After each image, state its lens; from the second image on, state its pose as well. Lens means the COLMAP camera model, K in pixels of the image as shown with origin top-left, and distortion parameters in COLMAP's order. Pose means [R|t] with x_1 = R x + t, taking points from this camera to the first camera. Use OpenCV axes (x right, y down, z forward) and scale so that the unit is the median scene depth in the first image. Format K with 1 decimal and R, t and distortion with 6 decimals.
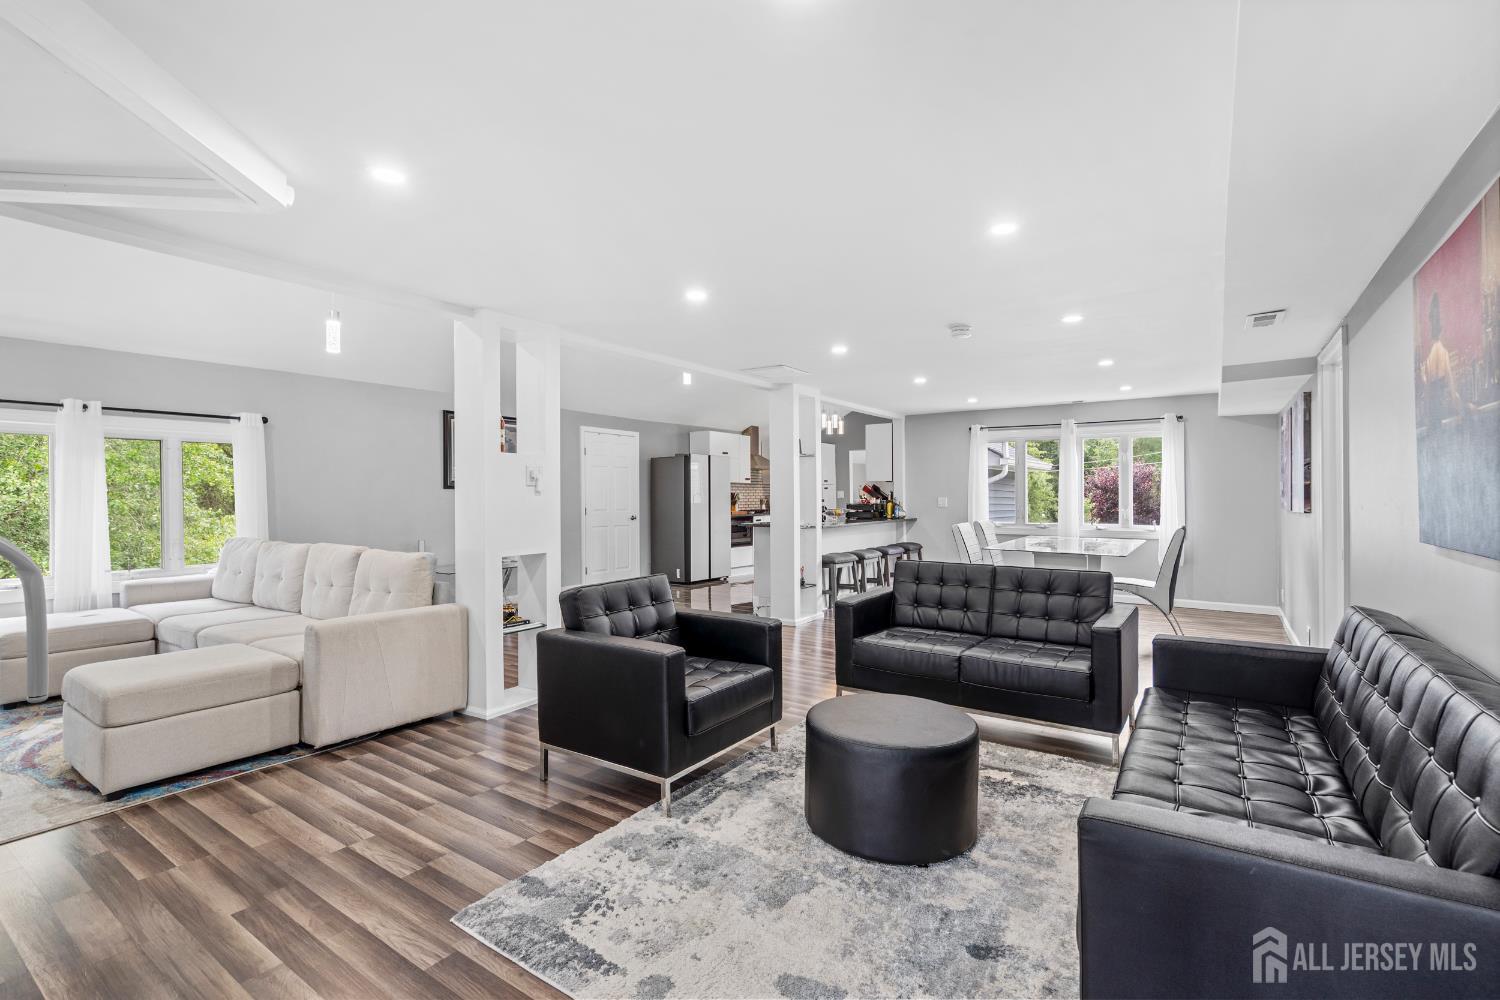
lens RADIAL K [[686.5, 0, 750.0], [0, 686.5, 500.0], [0, 0, 1]] dist [-0.001928, -0.000228]
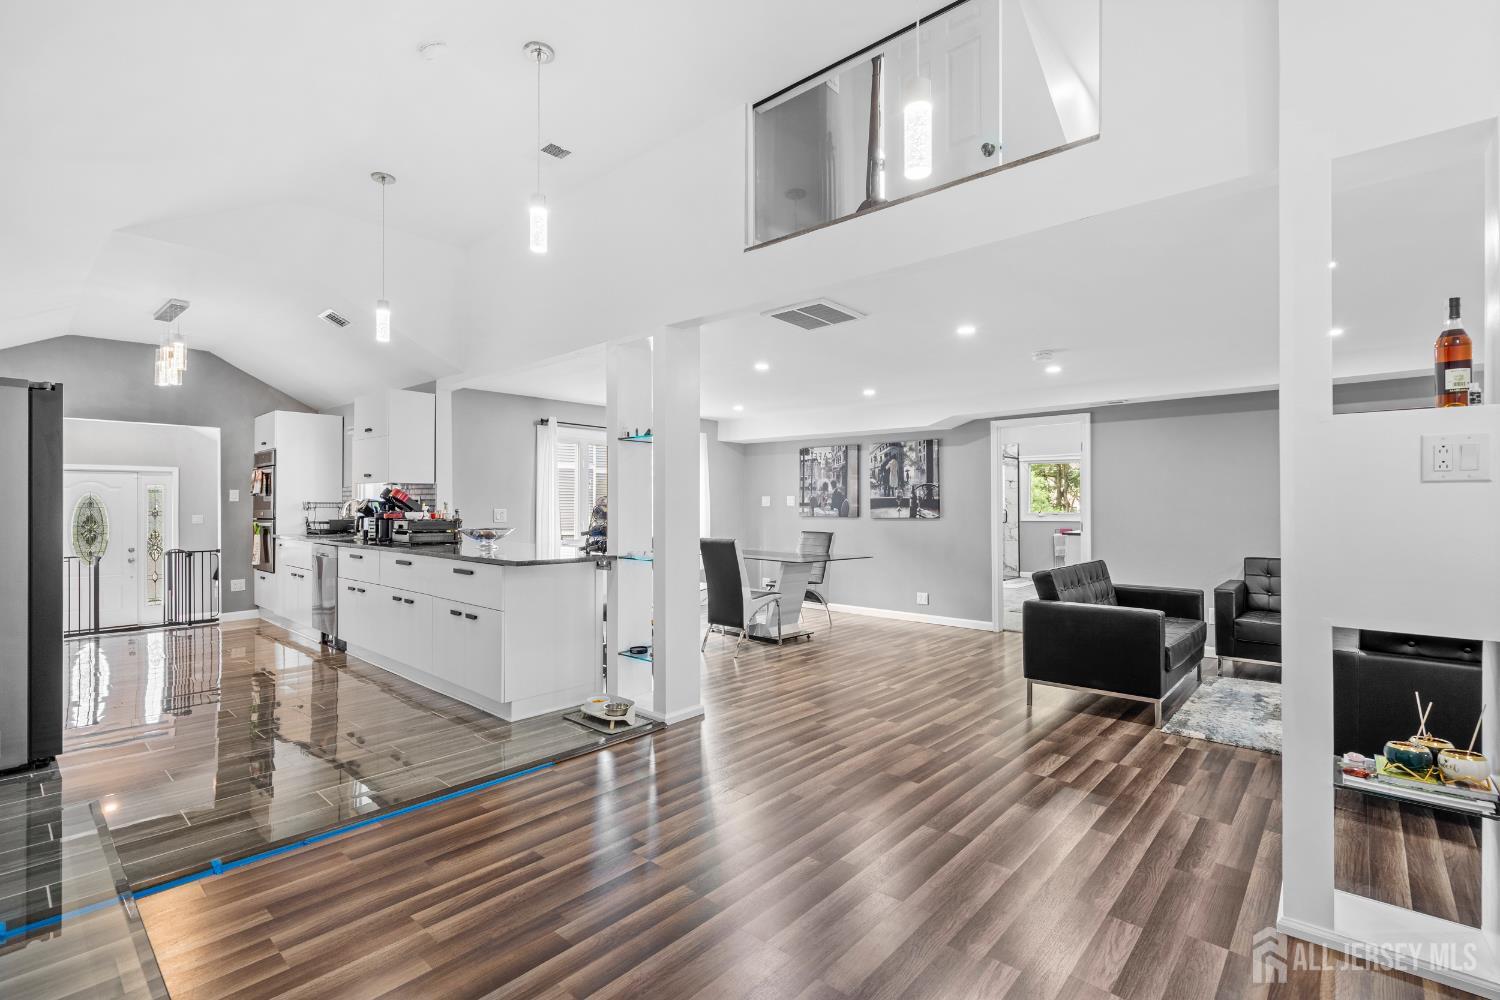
lens RADIAL K [[686.5, 0, 750.0], [0, 686.5, 500.0], [0, 0, 1]] dist [-0.001928, -0.000228]
pose [[0.120552, 0.010364, 0.992653, -0.480667], [0.009149, 0.999891, -0.011550, -0.003484], [-0.992665, 0.010475, 0.120444, 0.772398]]
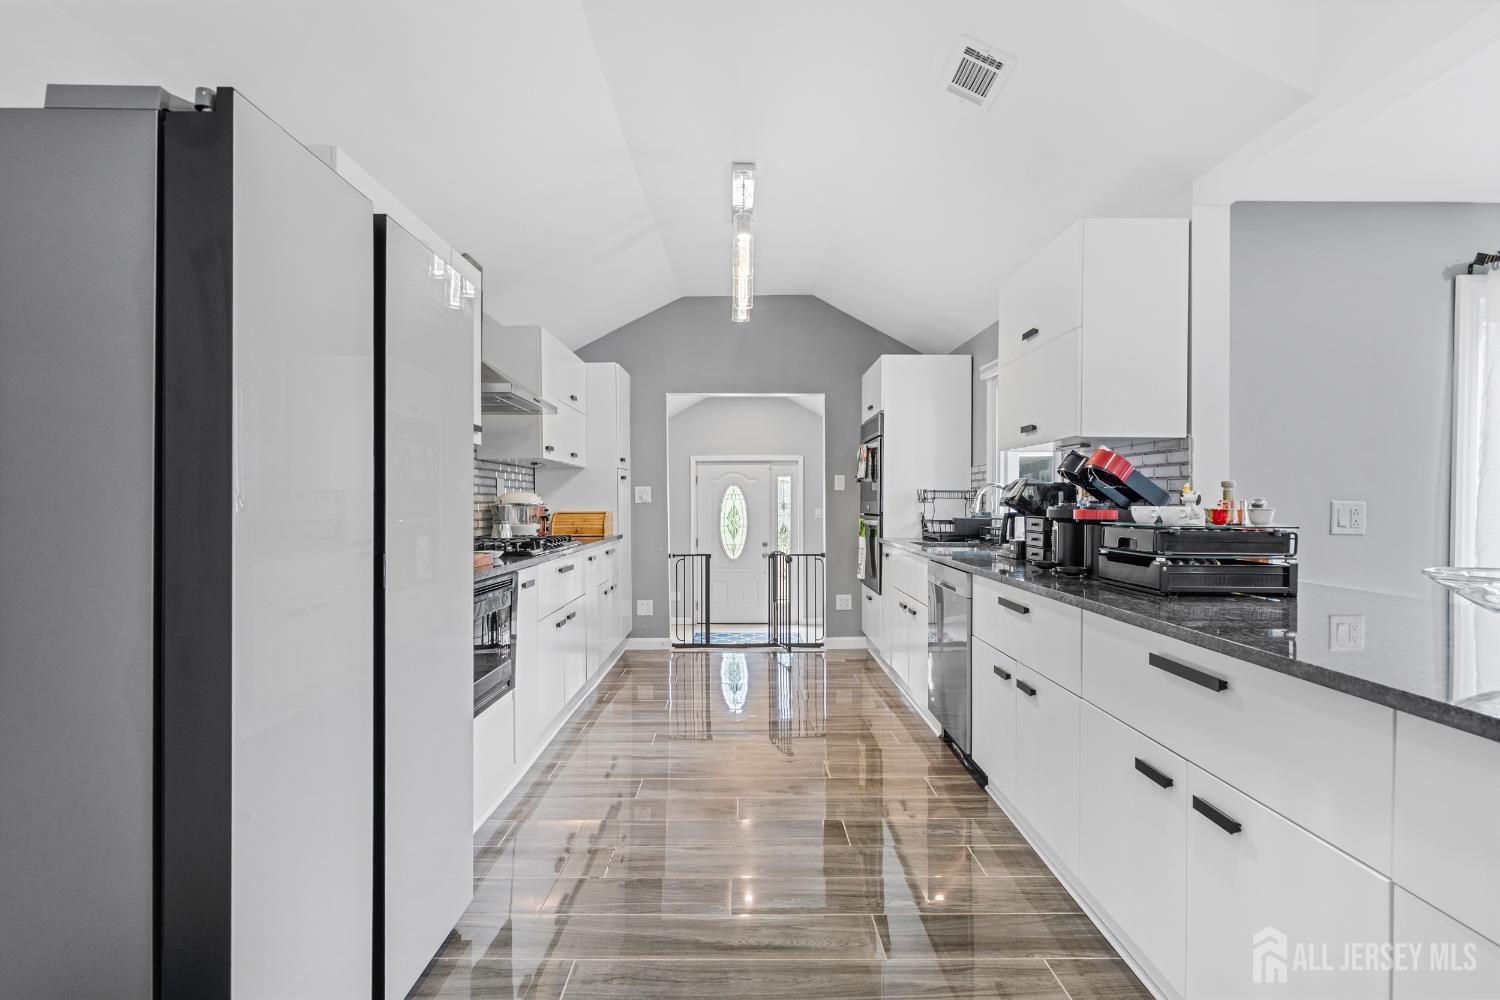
lens RADIAL K [[686.5, 0, 750.0], [0, 686.5, 500.0], [0, 0, 1]] dist [-0.001928, -0.000228]
pose [[0.813554, 0.008249, 0.581431, -0.096243], [-0.002634, 0.999941, -0.010502, -0.001296], [-0.581484, 0.007012, 0.813528, 1.084601]]
